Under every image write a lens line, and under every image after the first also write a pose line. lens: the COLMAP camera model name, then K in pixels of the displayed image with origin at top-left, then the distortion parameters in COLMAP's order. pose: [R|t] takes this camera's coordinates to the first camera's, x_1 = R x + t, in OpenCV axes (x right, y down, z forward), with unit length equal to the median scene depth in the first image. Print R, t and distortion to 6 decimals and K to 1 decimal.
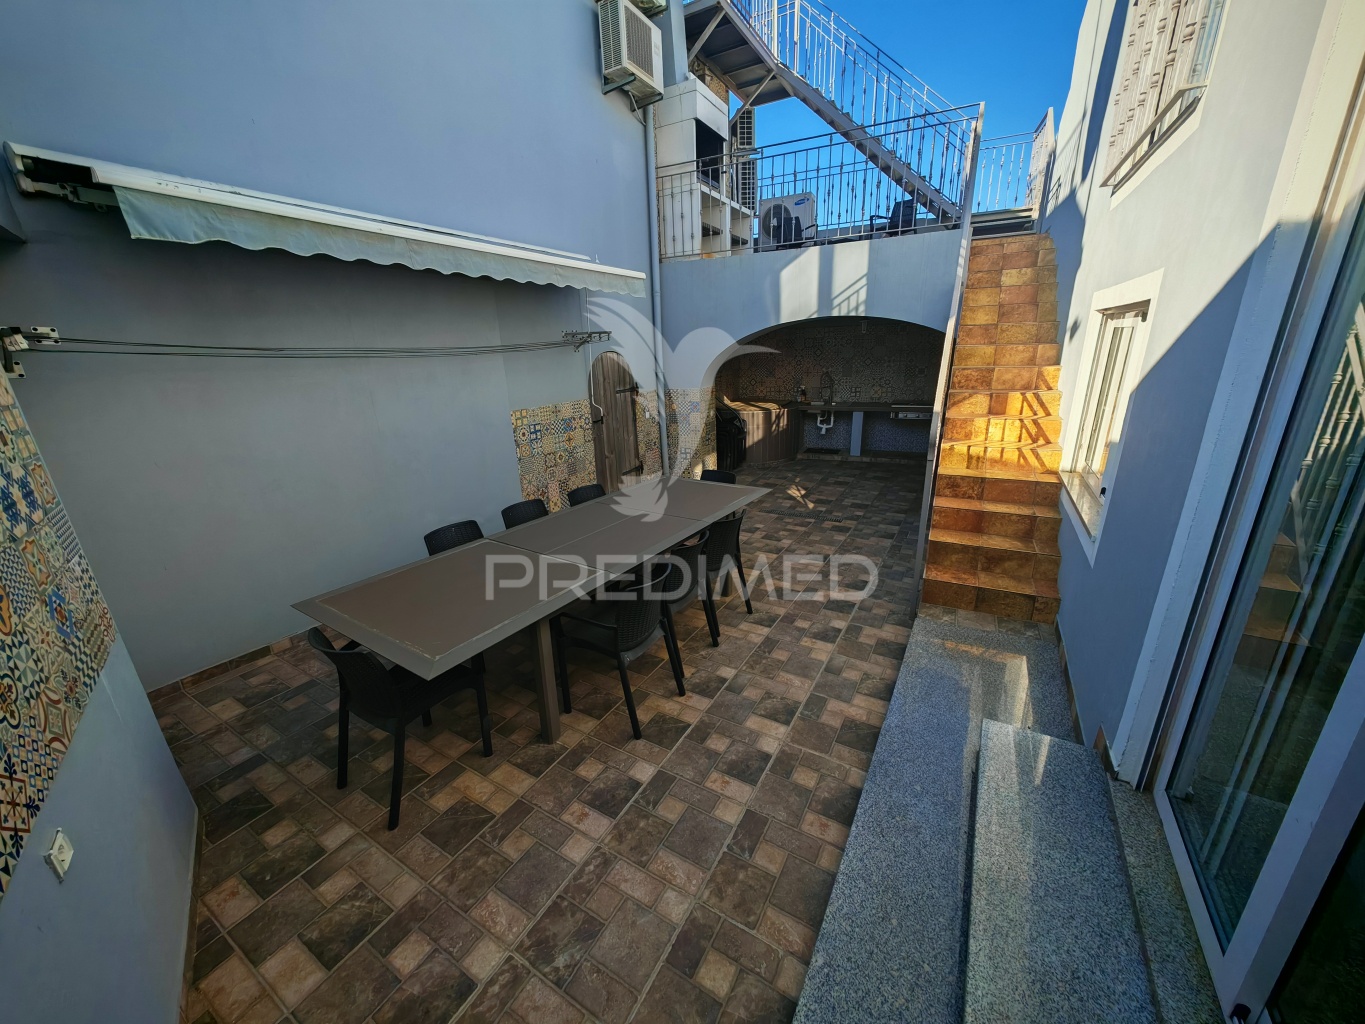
lens RADIAL K [[510.4, 0, 683.6], [0, 510.4, 514.1], [0, 0, 1]] dist [-0.002541, 0.000107]
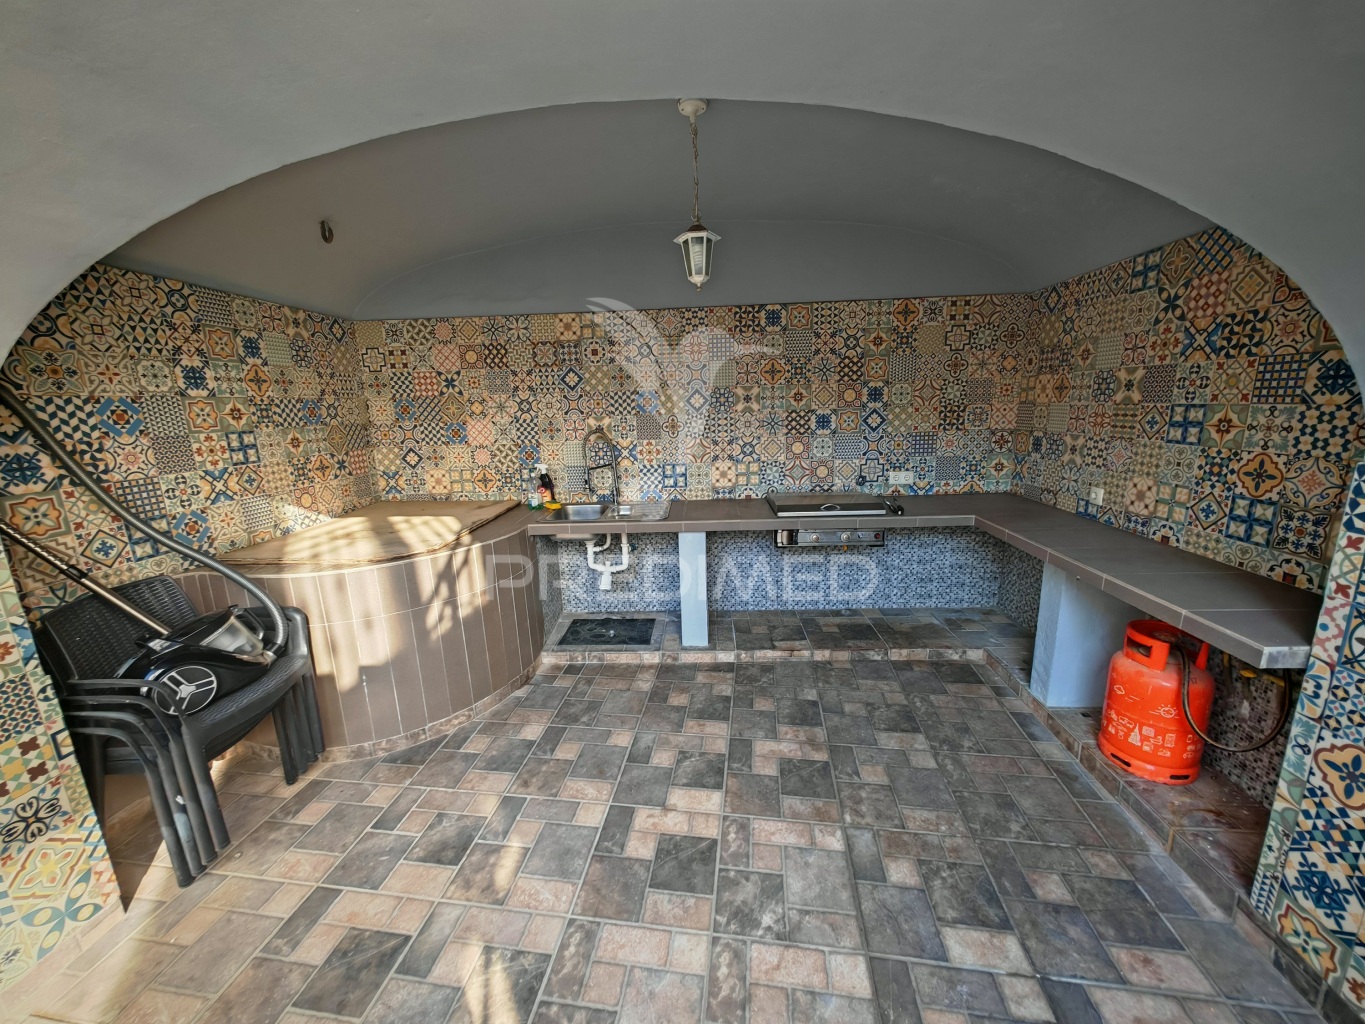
lens RADIAL K [[509.1, 0, 682.9], [0, 509.1, 514.4], [0, 0, 1]] dist [0.000975, -0.000073]
pose [[0.927036, -0.075605, 0.367270, 0.372248], [0.118463, 0.988350, -0.095558, -0.325570], [-0.355767, 0.132094, 0.925193, 1.209955]]
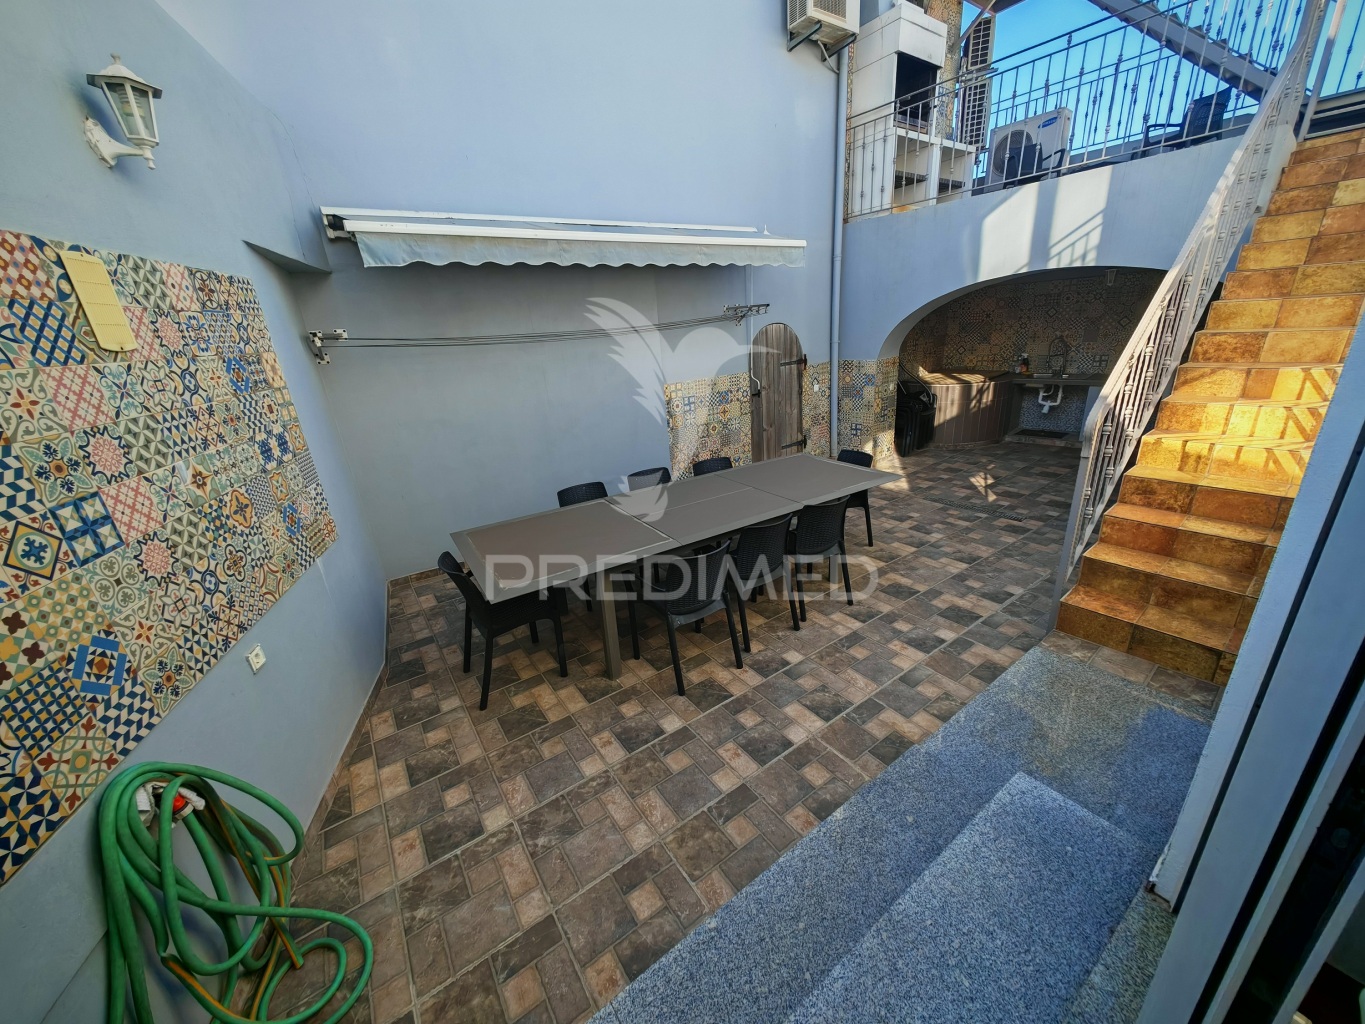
lens RADIAL K [[510.4, 0, 683.6], [0, 510.4, 514.1], [0, 0, 1]] dist [-0.002541, 0.000107]
pose [[0.908964, 0.112997, -0.401269, 0.178068], [-0.087875, 0.992871, 0.080535, -0.019305], [0.407509, -0.037942, 0.912413, 0.010149]]
